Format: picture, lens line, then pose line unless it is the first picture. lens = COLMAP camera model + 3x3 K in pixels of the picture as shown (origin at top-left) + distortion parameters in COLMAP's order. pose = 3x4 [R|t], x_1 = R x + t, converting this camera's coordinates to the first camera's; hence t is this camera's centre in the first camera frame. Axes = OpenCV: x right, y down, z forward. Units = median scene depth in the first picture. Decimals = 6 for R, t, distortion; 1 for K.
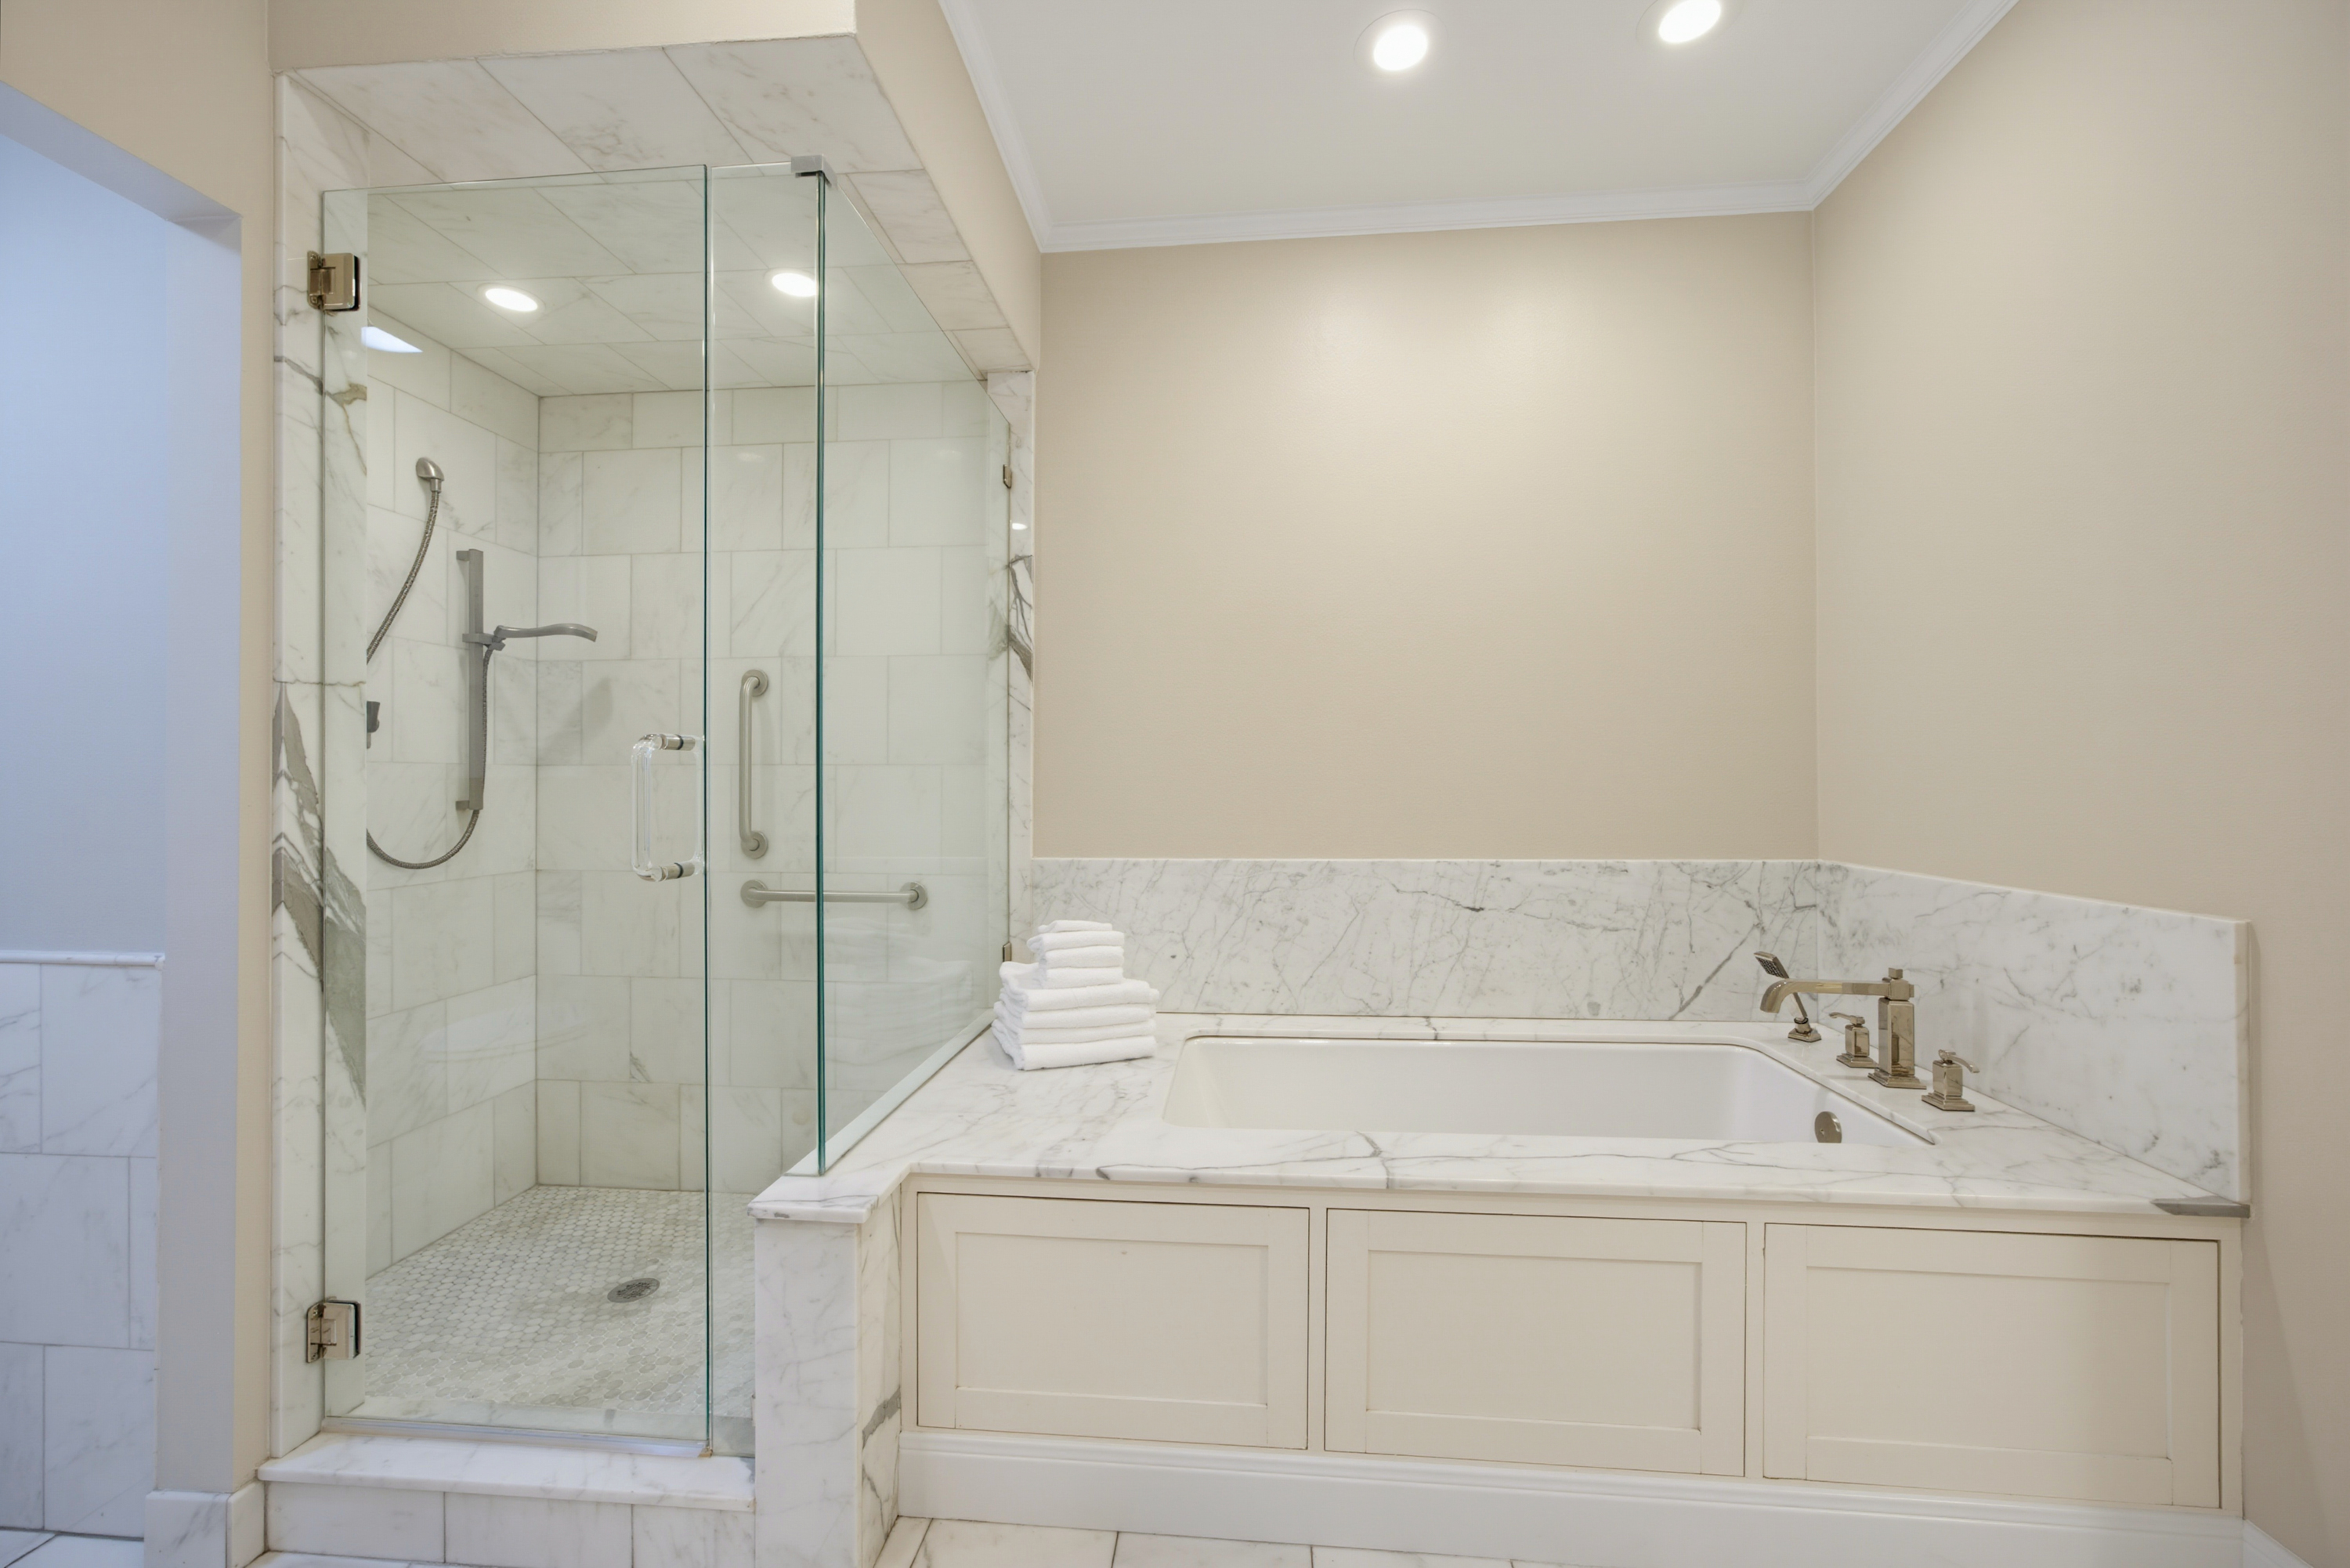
lens RADIAL K [[913.8, 0, 1169.2], [0, 913.8, 779.4], [0, 0, 1]] dist [-0.002128, -0.000074]
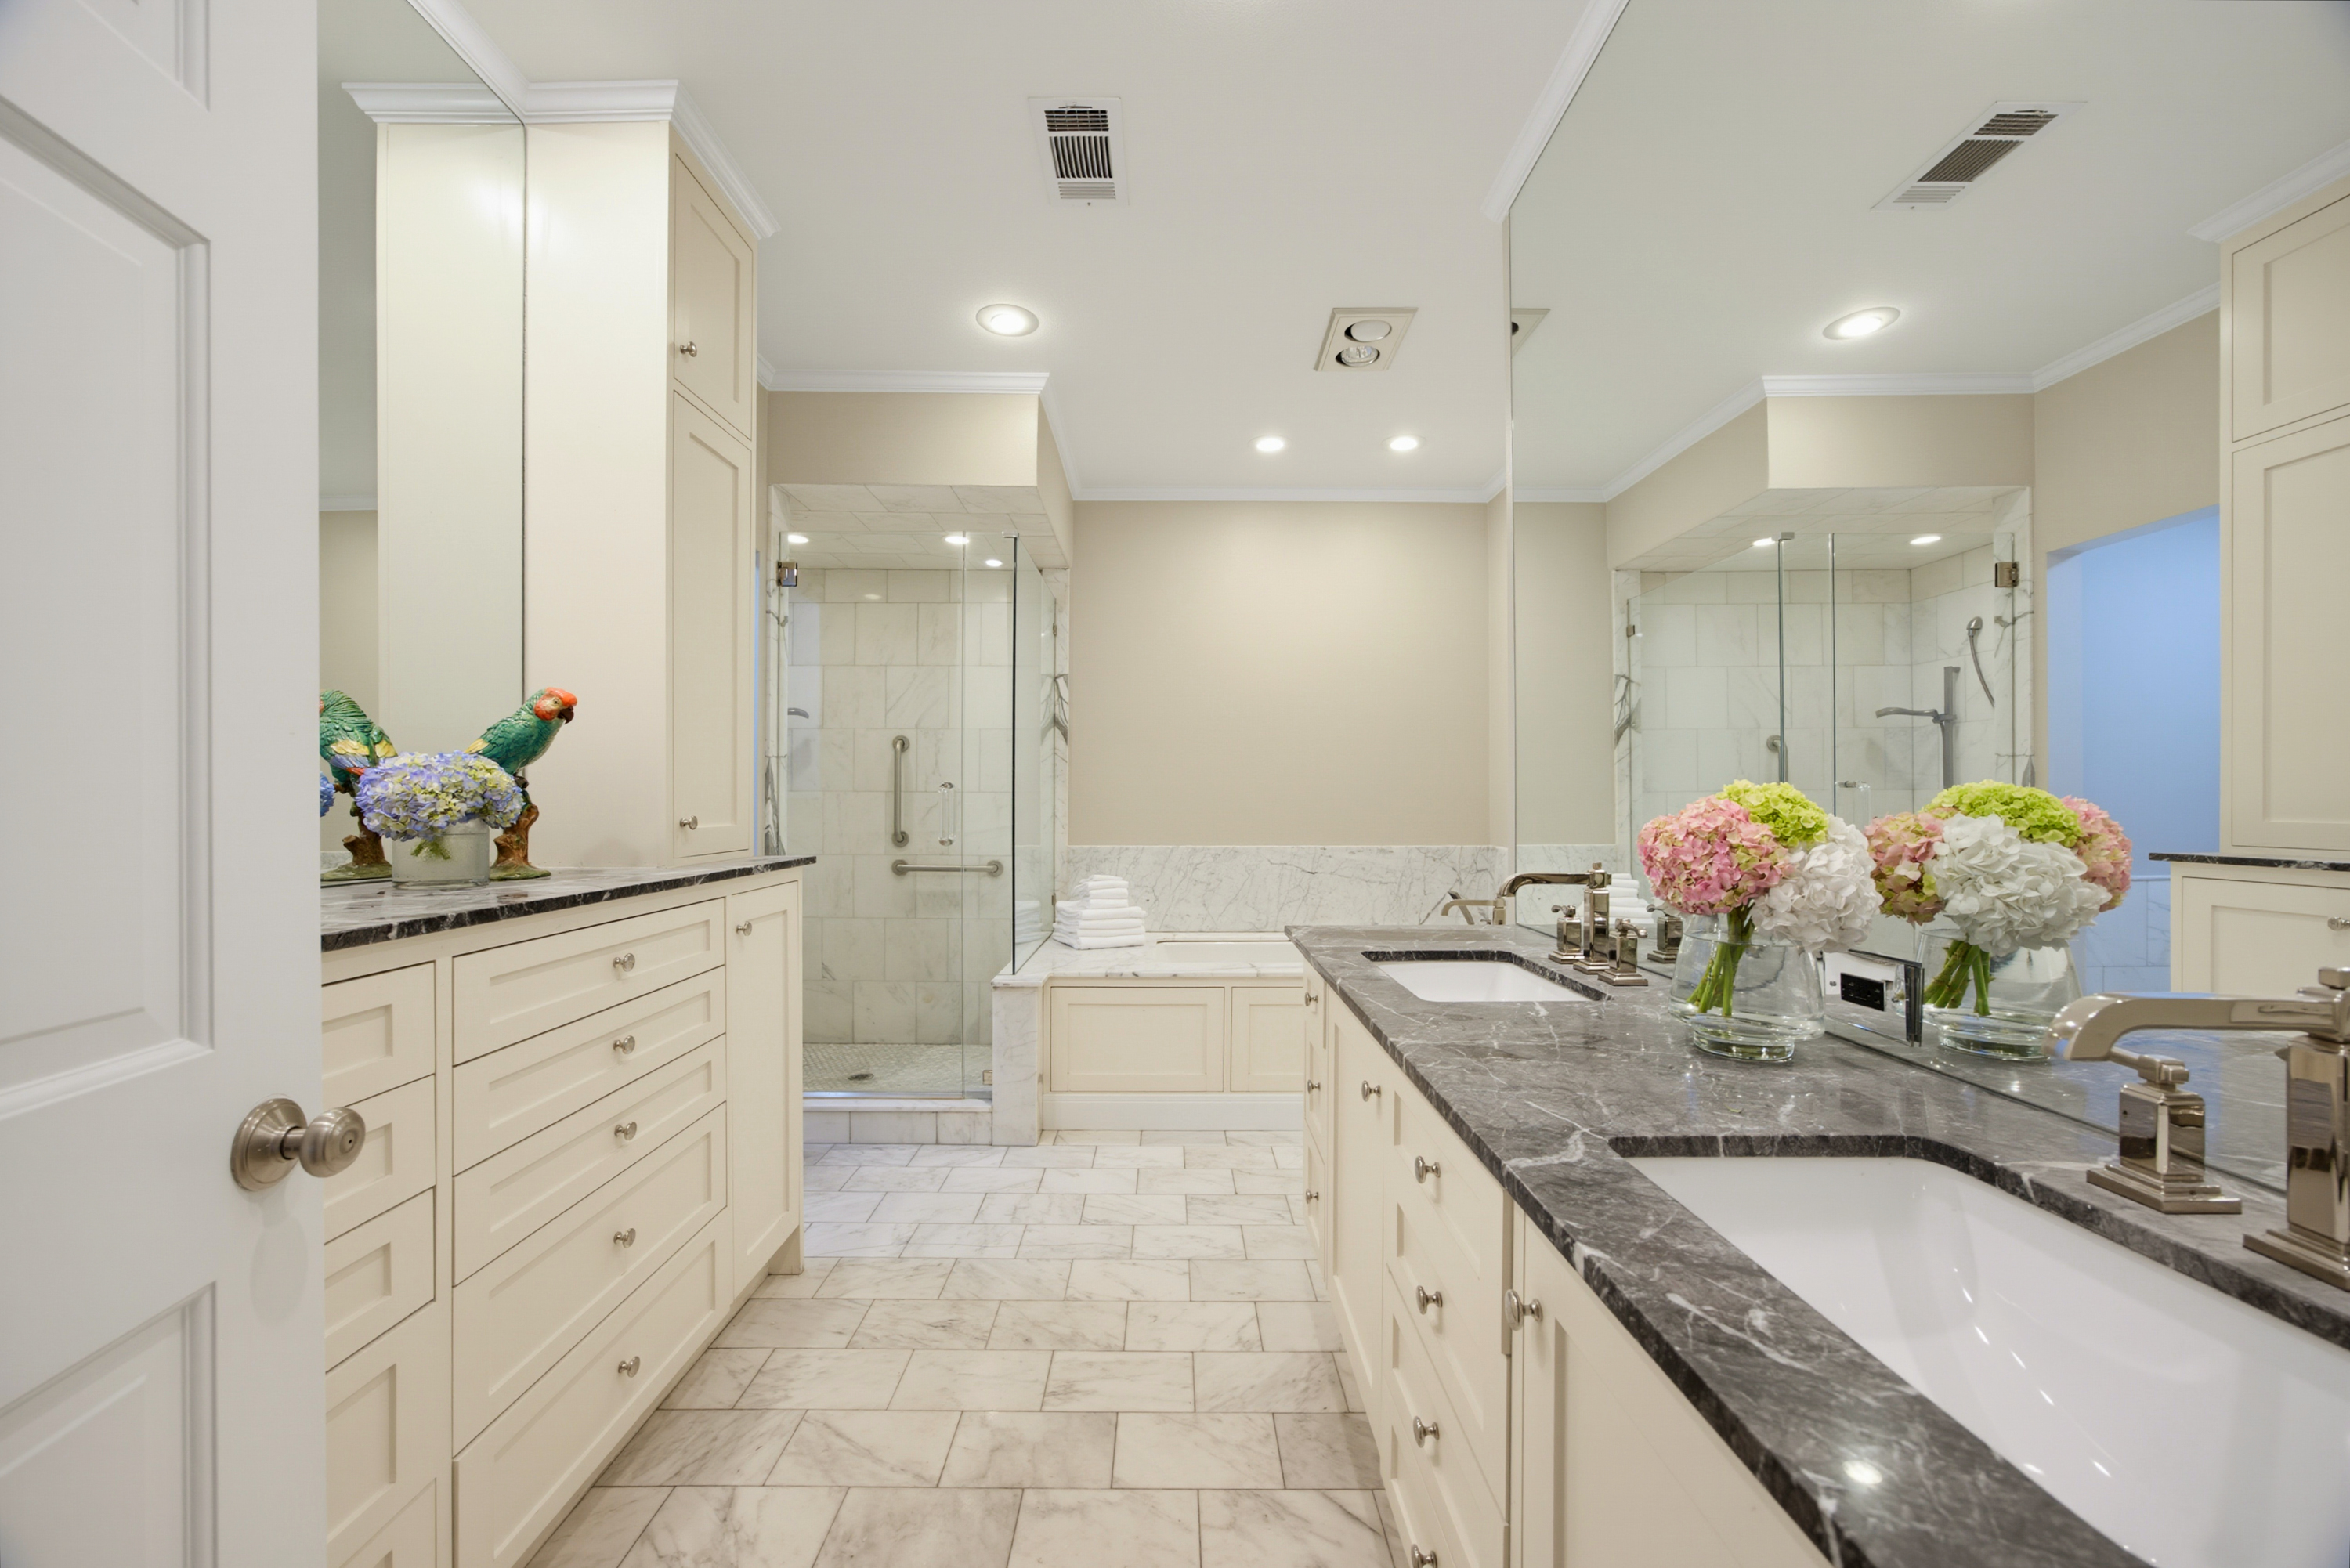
lens RADIAL K [[913.8, 0, 1173.7], [0, 913.8, 796.1], [0, 0, 1]] dist [-0.002128, -0.000074]
pose [[0.994549, 0.005760, 0.104111, -0.135446], [-0.005619, 0.999983, -0.001654, -0.007864], [-0.104119, 0.001060, 0.994564, -0.802700]]
